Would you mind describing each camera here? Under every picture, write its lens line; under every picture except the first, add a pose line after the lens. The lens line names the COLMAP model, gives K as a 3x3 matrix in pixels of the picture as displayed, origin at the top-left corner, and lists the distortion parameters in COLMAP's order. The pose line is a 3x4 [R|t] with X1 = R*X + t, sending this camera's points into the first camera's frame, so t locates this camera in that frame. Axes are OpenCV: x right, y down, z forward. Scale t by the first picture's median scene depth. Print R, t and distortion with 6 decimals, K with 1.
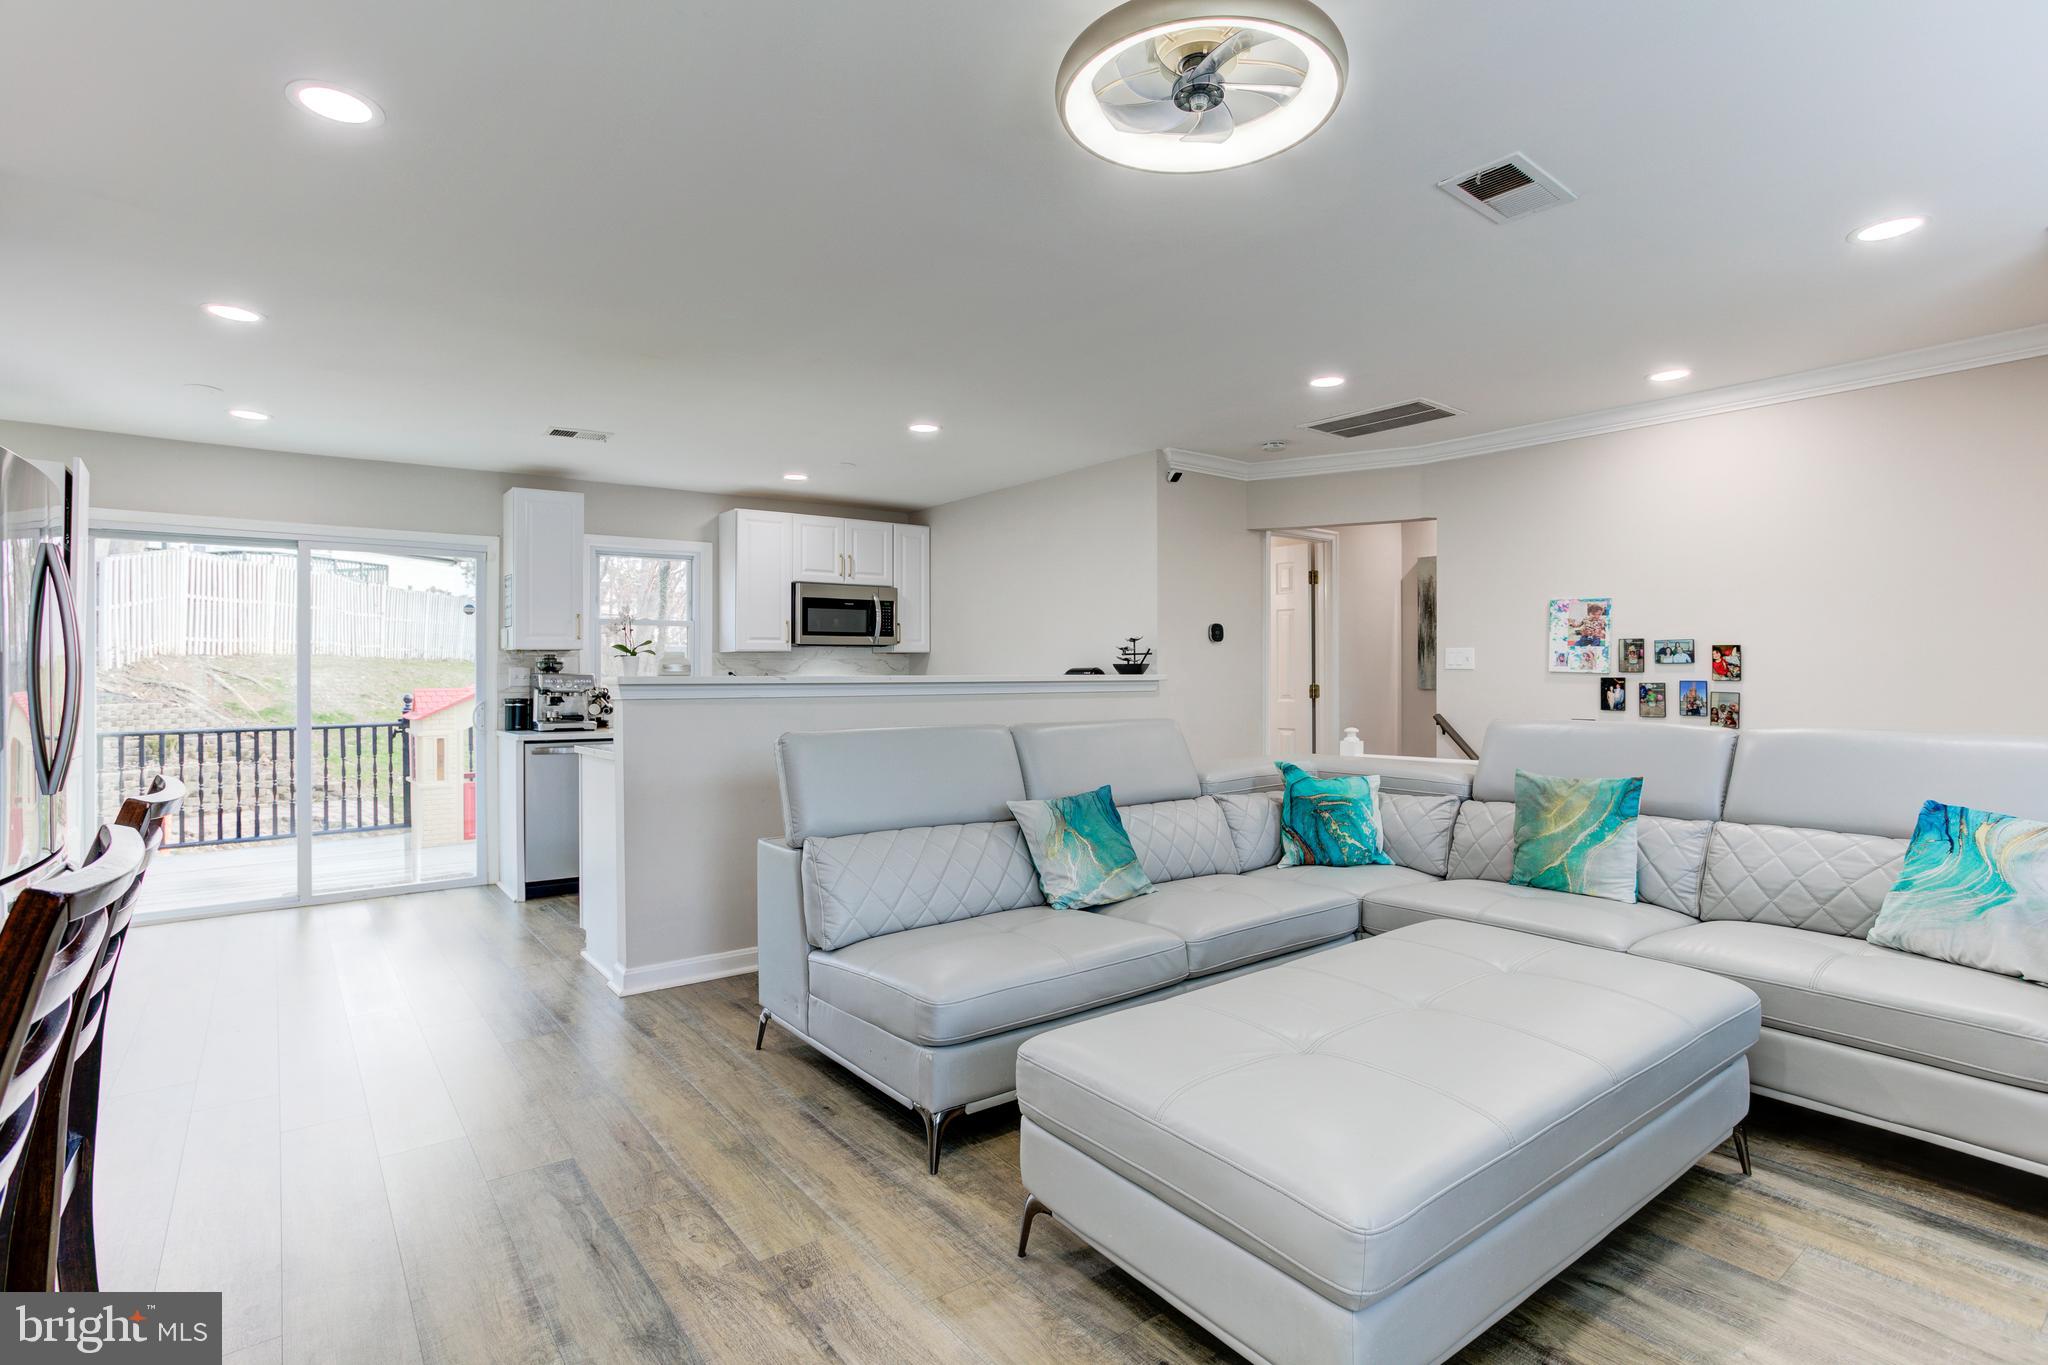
lens RADIAL K [[1008.7, 0, 1031.8], [0, 1008.7, 677.2], [0, 0, 1]] dist [-0.046182, 0.029999]
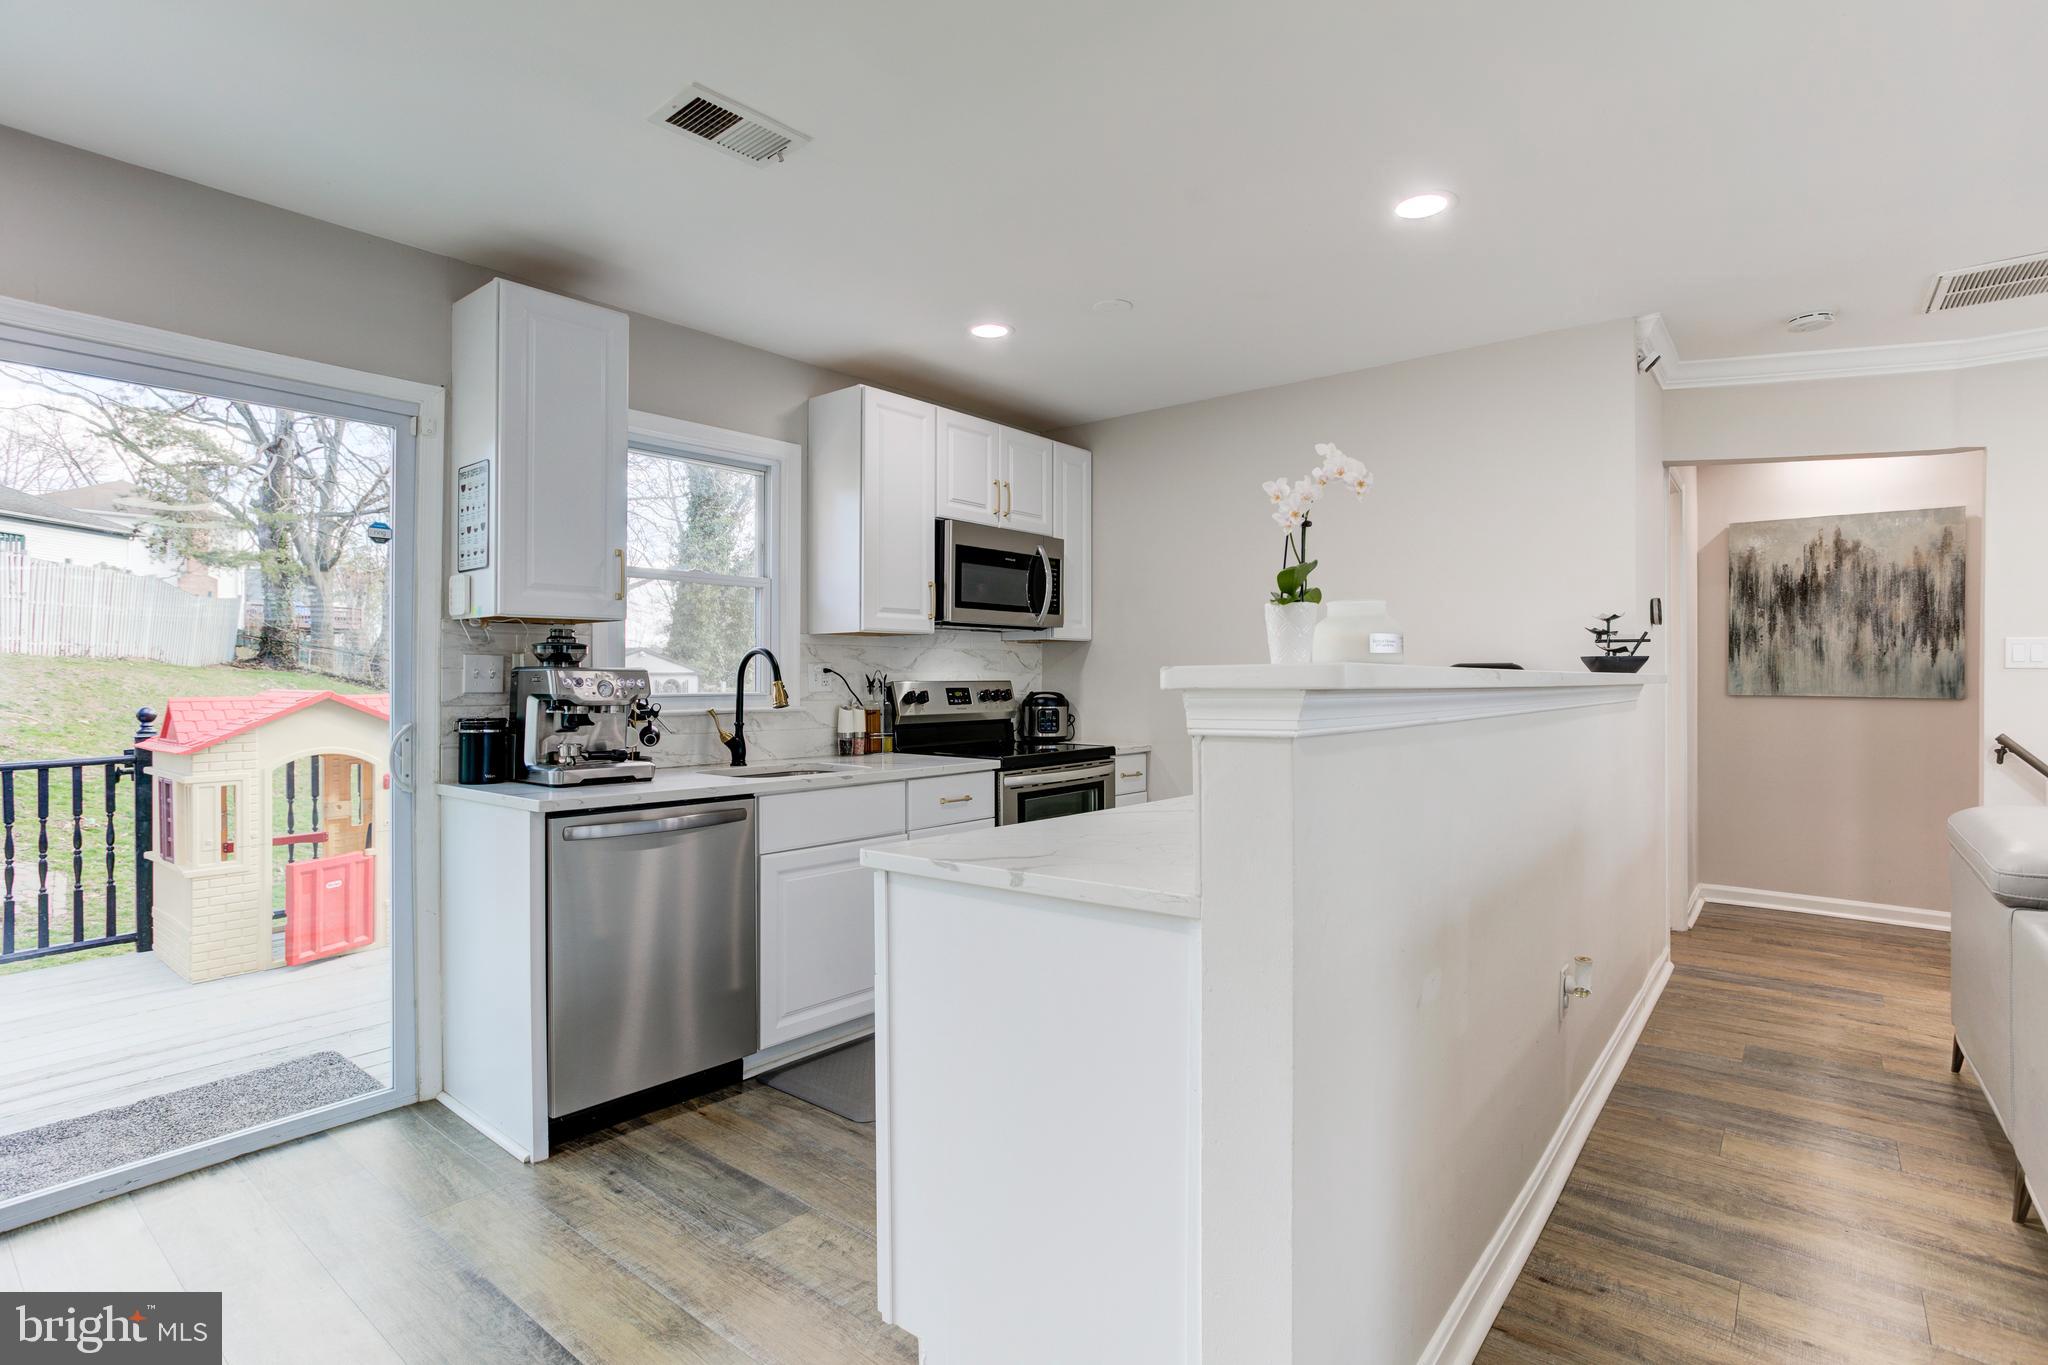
lens RADIAL K [[1008.7, 0, 1031.8], [0, 1008.7, 677.2], [0, 0, 1]] dist [-0.046182, 0.029999]
pose [[0.974349, 0.002462, 0.225029, -0.319150], [-0.001213, 0.999983, -0.005685, 0.003168], [-0.225040, 0.005266, 0.974335, 0.404932]]
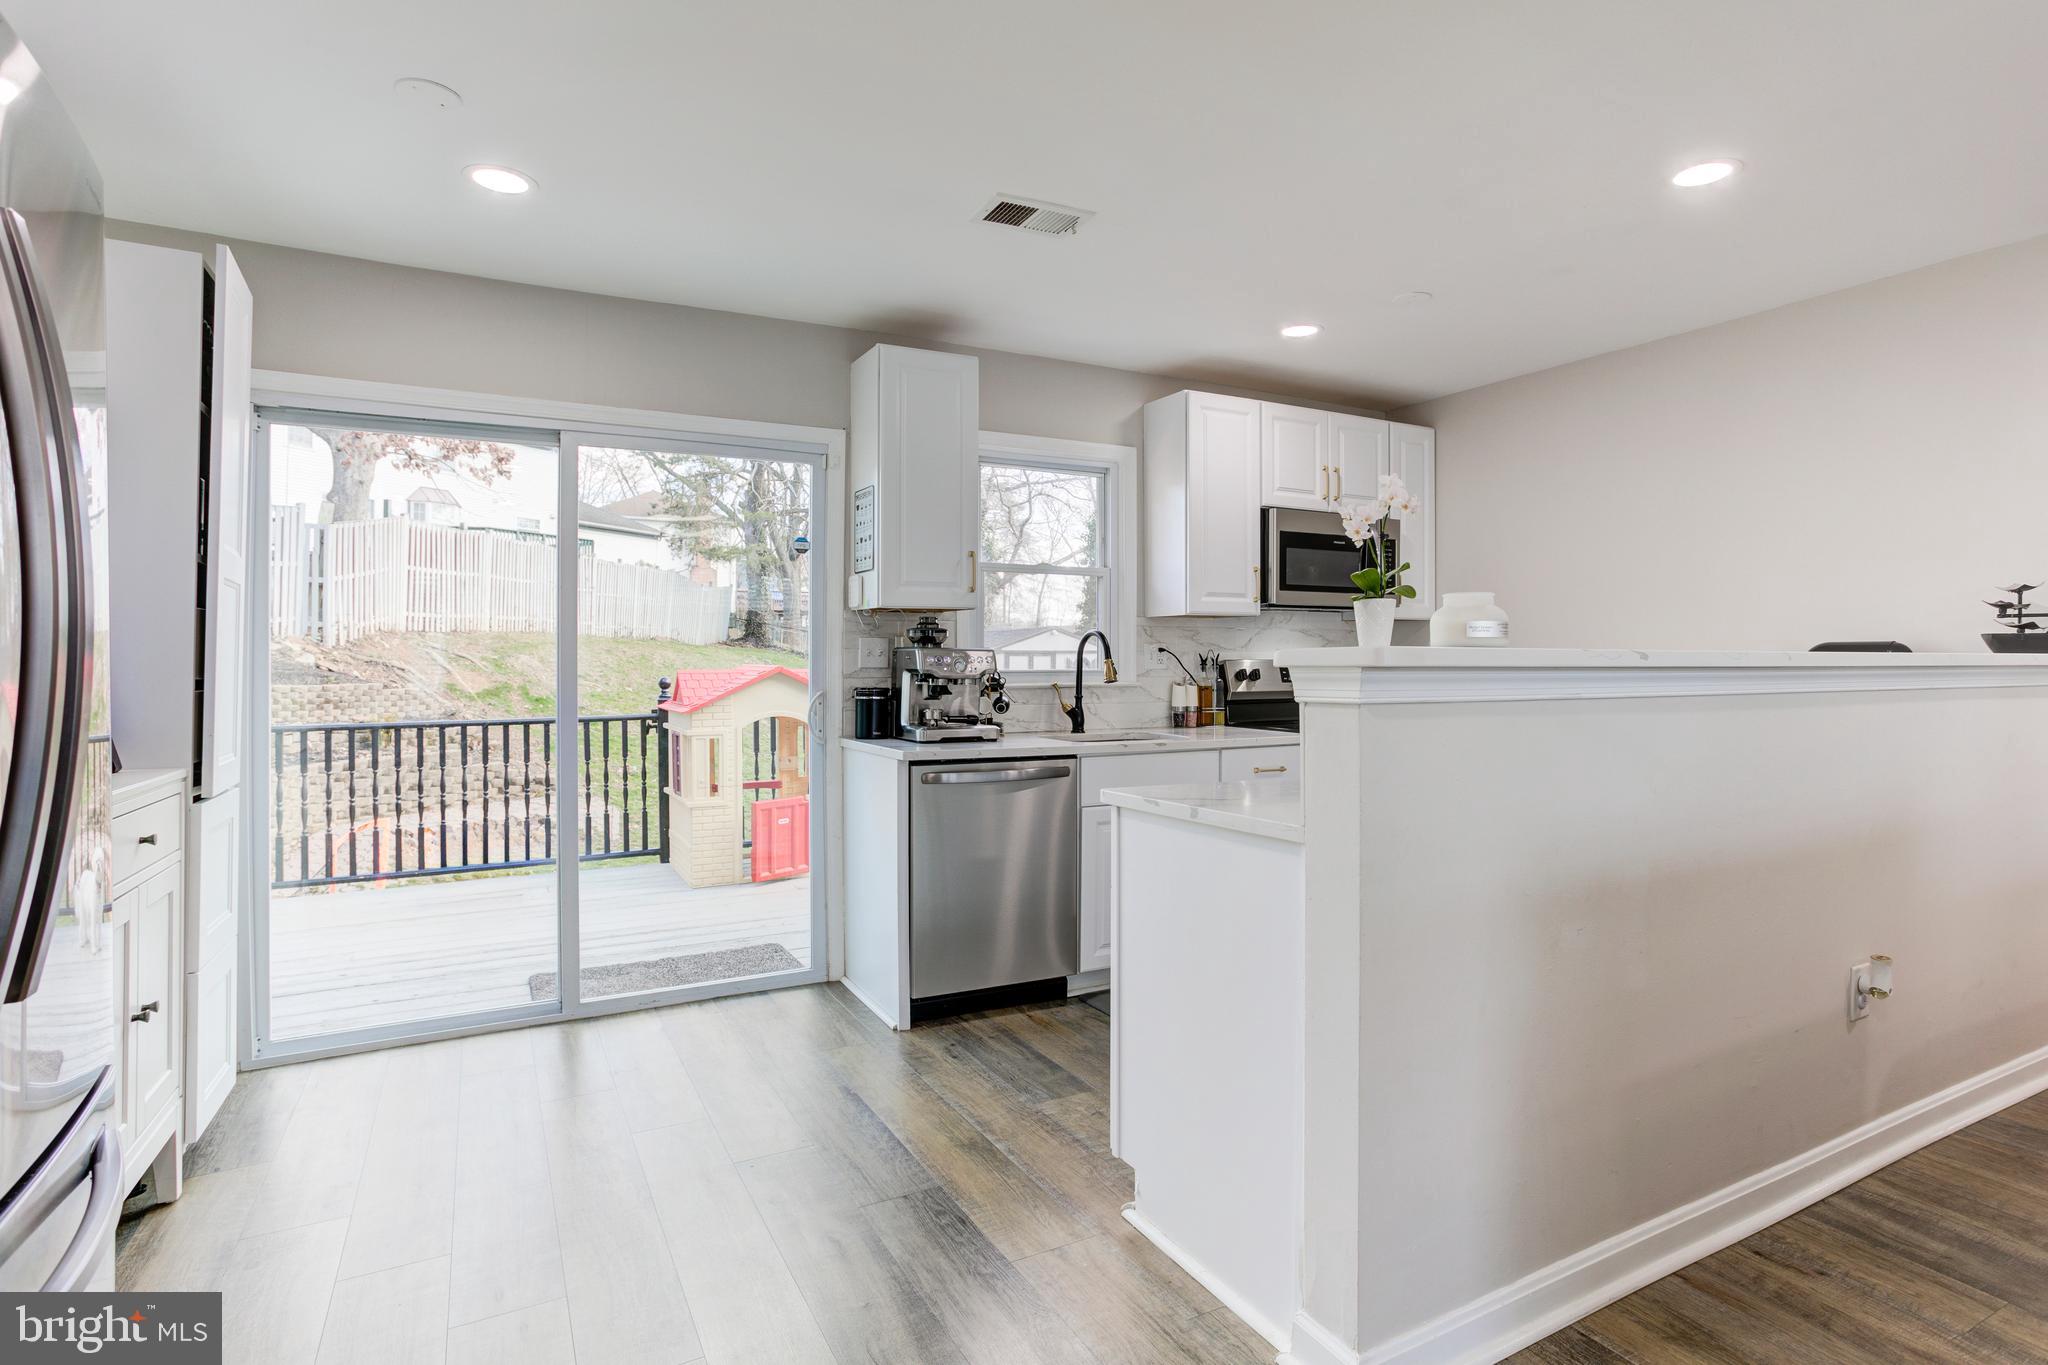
lens RADIAL K [[1062.4, 0, 1056.9], [0, 1062.4, 667.7], [0, 0, 1]] dist [-0.058901, 0.036327]
pose [[0.988701, 0.006149, -0.149776, -0.265928], [-0.005087, 0.999959, 0.007475, 0.002904], [0.149815, -0.006629, 0.988692, 0.317403]]
